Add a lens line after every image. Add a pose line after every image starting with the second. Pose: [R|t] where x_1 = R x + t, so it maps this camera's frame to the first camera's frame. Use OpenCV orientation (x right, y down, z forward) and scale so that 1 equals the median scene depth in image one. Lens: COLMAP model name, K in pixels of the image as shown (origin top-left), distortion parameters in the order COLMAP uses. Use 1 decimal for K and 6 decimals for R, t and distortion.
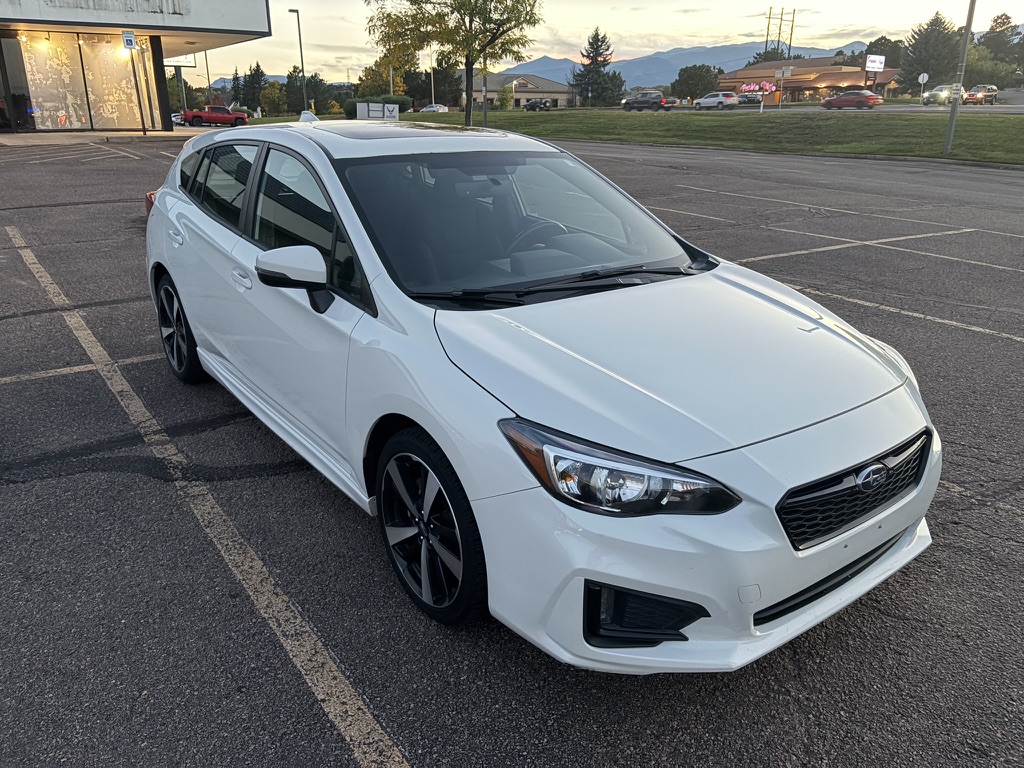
lens RADIAL K [[761.1, 0, 512.0], [0, 761.1, 384.0], [0, 0, 1]] dist [-0.004904, -0.008311]
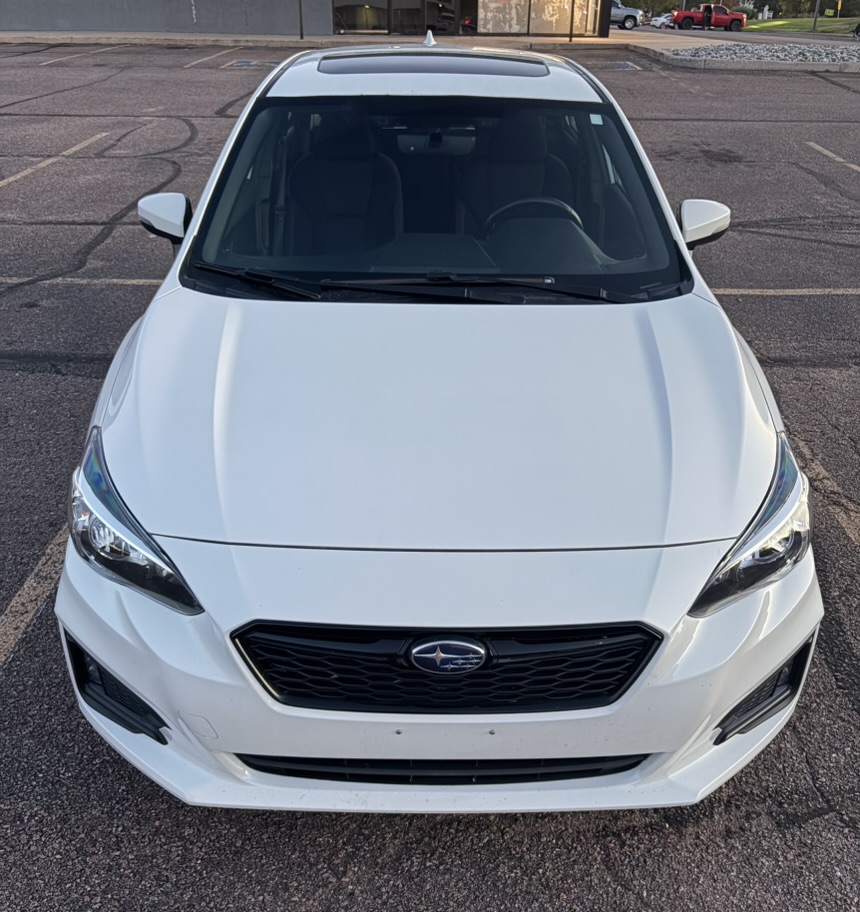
lens RADIAL K [[851.5, 0, 430.0], [0, 851.5, 456.0], [0, 0, 1]] dist [0.004187, 0.001460]
pose [[0.806189, 0.274060, -0.524357, 0.497825], [-0.200545, 0.960363, 0.193608, -0.113911], [0.556633, -0.050928, 0.829196, 0.240847]]
